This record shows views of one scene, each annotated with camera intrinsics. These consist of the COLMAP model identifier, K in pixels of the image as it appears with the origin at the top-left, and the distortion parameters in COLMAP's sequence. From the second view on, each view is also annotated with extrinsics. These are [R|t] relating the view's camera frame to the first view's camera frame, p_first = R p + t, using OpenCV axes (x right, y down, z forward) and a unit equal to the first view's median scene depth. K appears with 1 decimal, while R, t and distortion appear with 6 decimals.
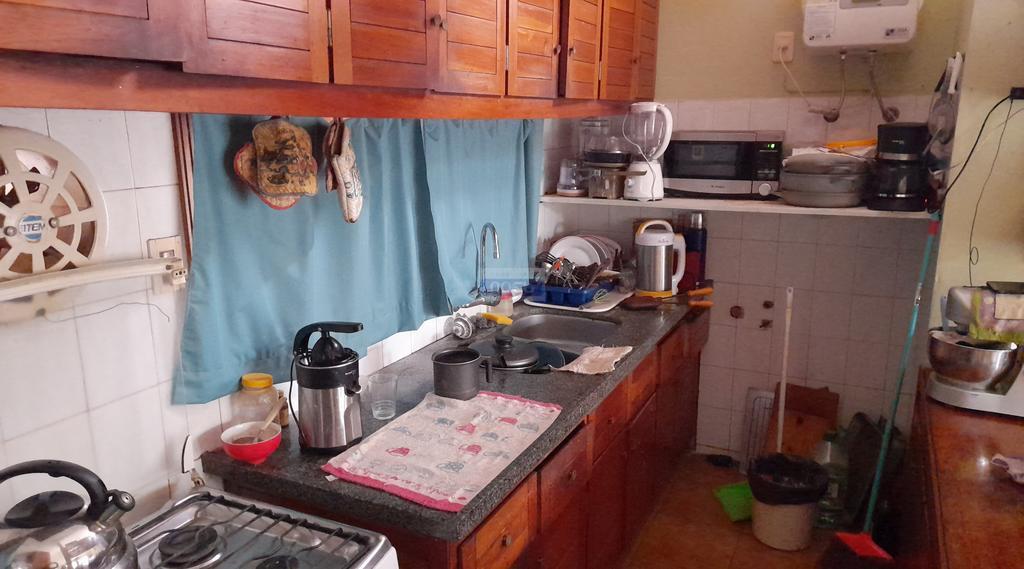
lens RADIAL K [[764.8, 0, 512.0], [0, 764.8, 284.5], [0, 0, 1]] dist [0.001665, 0.000171]
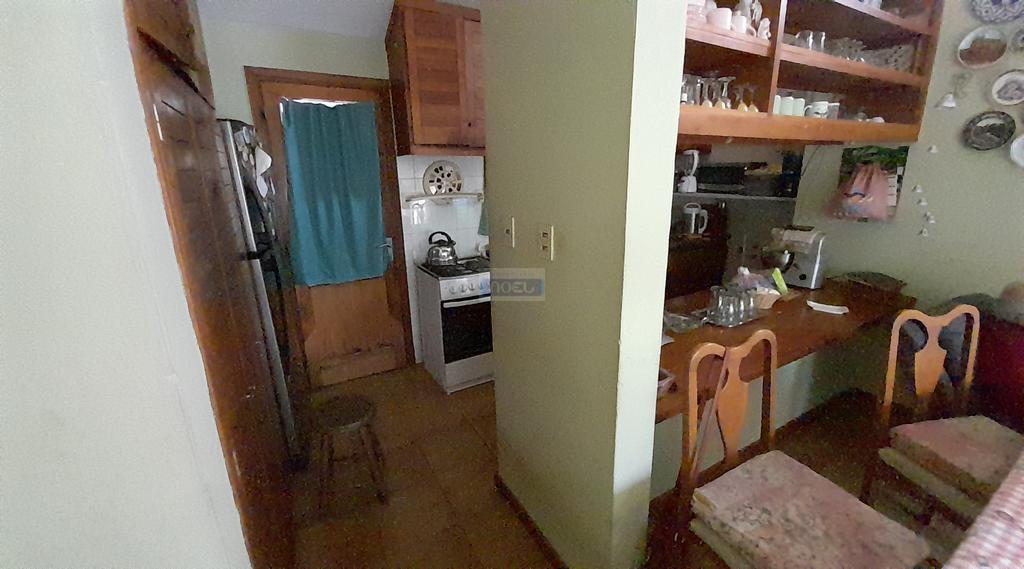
lens RADIAL K [[407.4, 0, 519.6], [0, 407.4, 275.7], [0, 0, 1]] dist [0.022821, -0.018322]
pose [[0.832239, 0.131161, -0.538679, 0.897892], [-0.106514, 0.991339, 0.076817, 0.193394], [0.544090, -0.006554, 0.839002, -0.644438]]
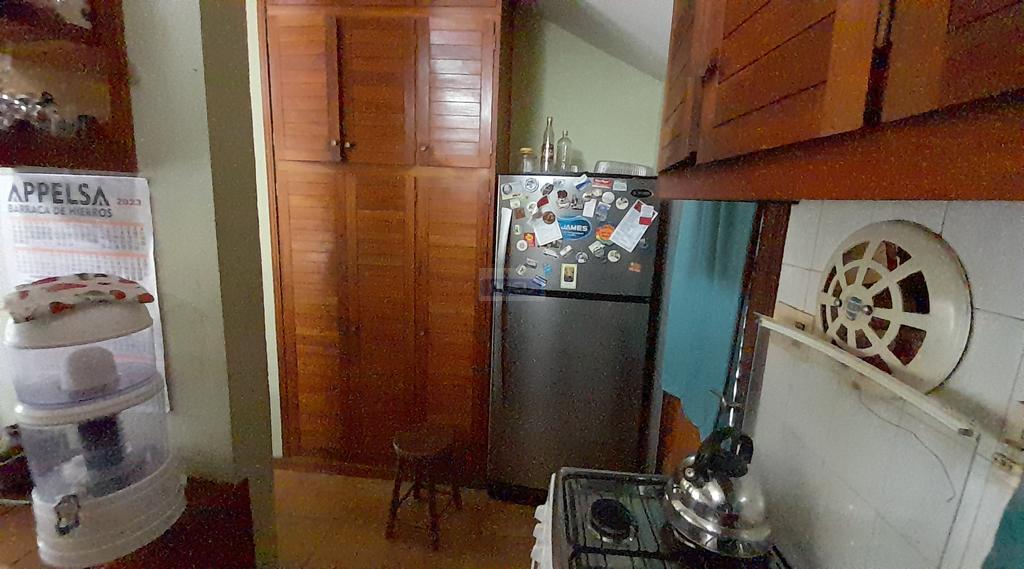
lens RADIAL K [[407.4, 0, 519.6], [0, 407.4, 275.7], [0, 0, 1]] dist [0.022821, -0.018322]
pose [[-0.912266, 0.022326, -0.408988, 0.055394], [-0.141044, 0.920324, 0.364844, -0.219369], [0.384547, 0.390520, -0.836431, 1.060089]]
